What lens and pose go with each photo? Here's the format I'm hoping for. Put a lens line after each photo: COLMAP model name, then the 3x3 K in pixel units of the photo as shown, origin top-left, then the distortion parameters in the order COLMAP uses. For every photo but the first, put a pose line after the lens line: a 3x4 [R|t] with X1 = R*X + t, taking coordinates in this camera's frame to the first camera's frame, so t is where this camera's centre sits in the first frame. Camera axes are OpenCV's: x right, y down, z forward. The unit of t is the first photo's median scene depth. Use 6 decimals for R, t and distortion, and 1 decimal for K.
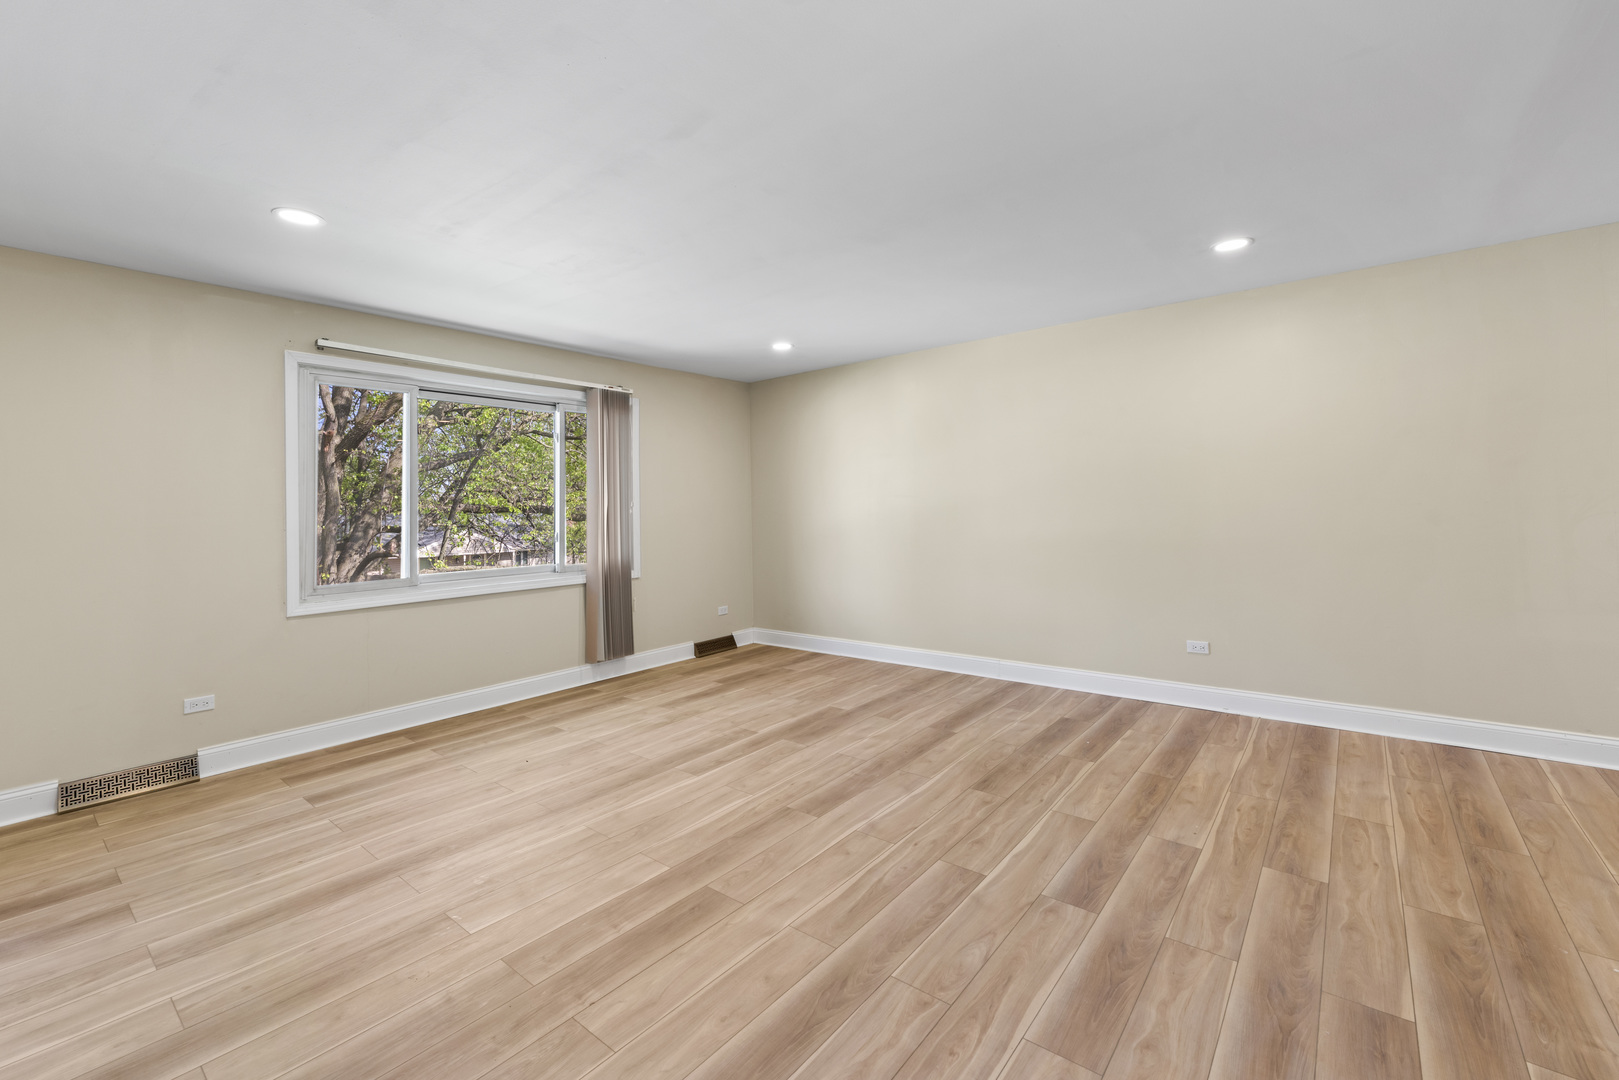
lens RADIAL K [[658.9, 0, 807.4], [0, 658.9, 529.6], [0, 0, 1]] dist [-0.000814, -0.000122]
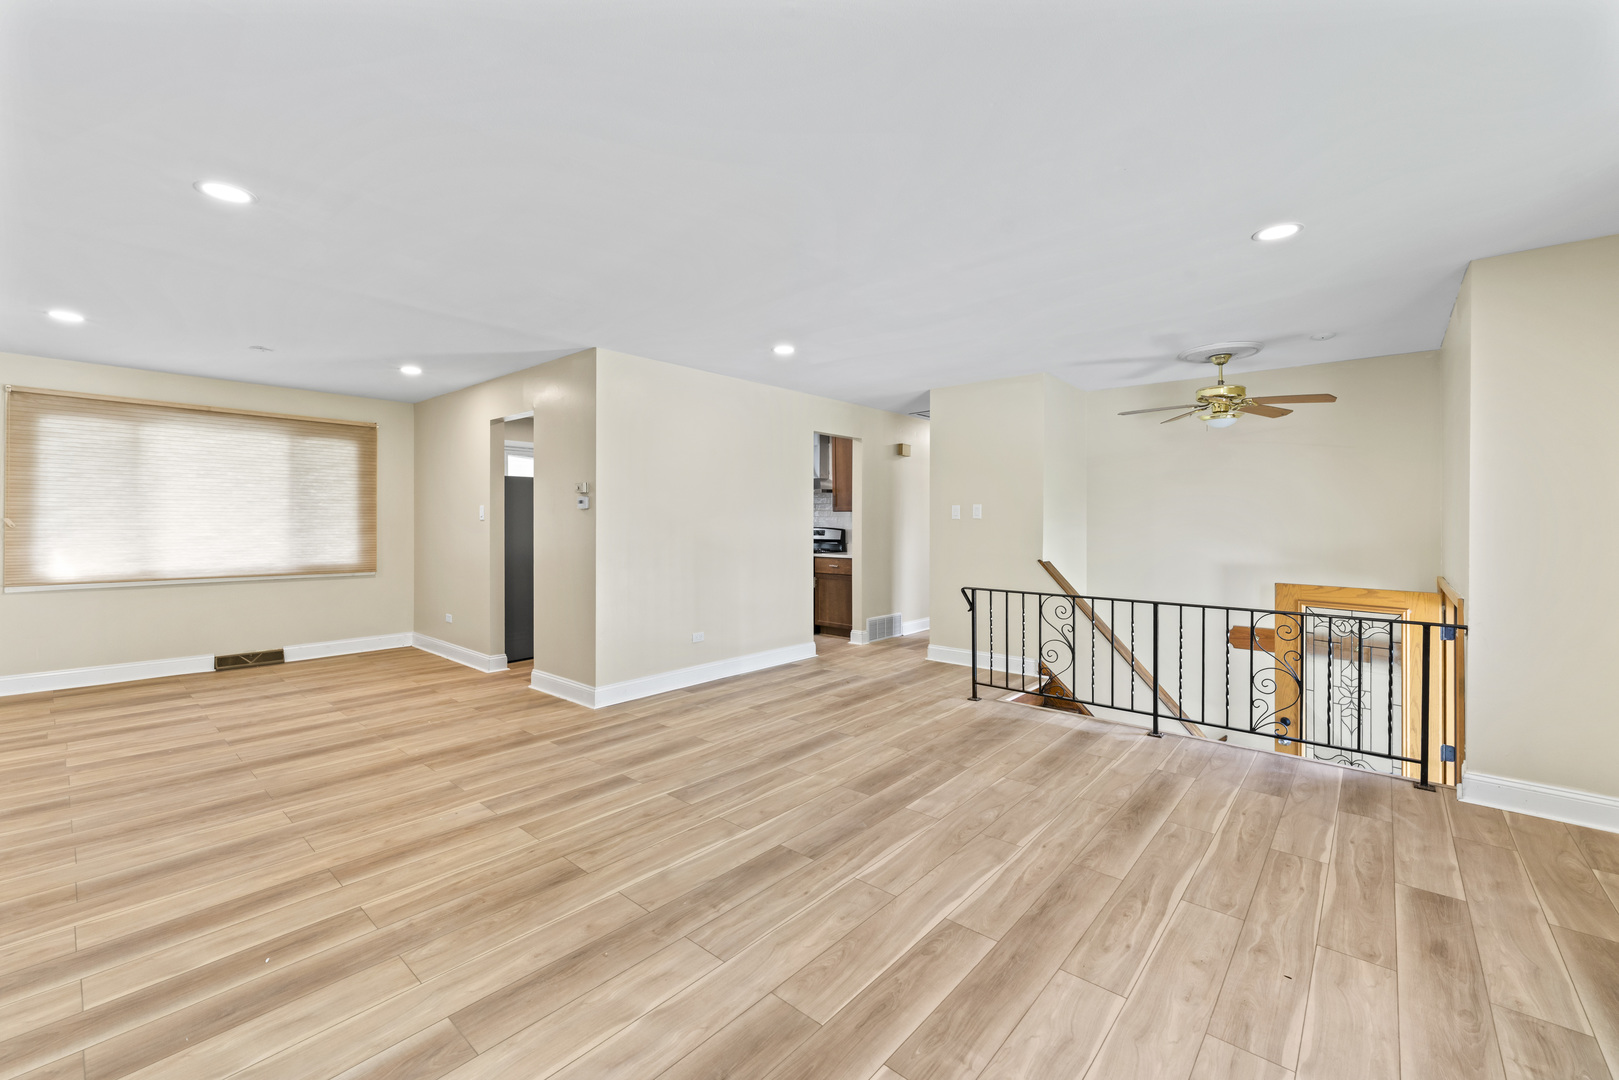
lens RADIAL K [[658.9, 0, 811.2], [0, 658.9, 528.6], [0, 0, 1]] dist [-0.000814, -0.000122]
pose [[-0.999486, 0.017628, 0.026770, -0.061066], [0.018810, 0.998829, 0.044565, -0.065838], [-0.025953, 0.045046, -0.998648, 1.892063]]
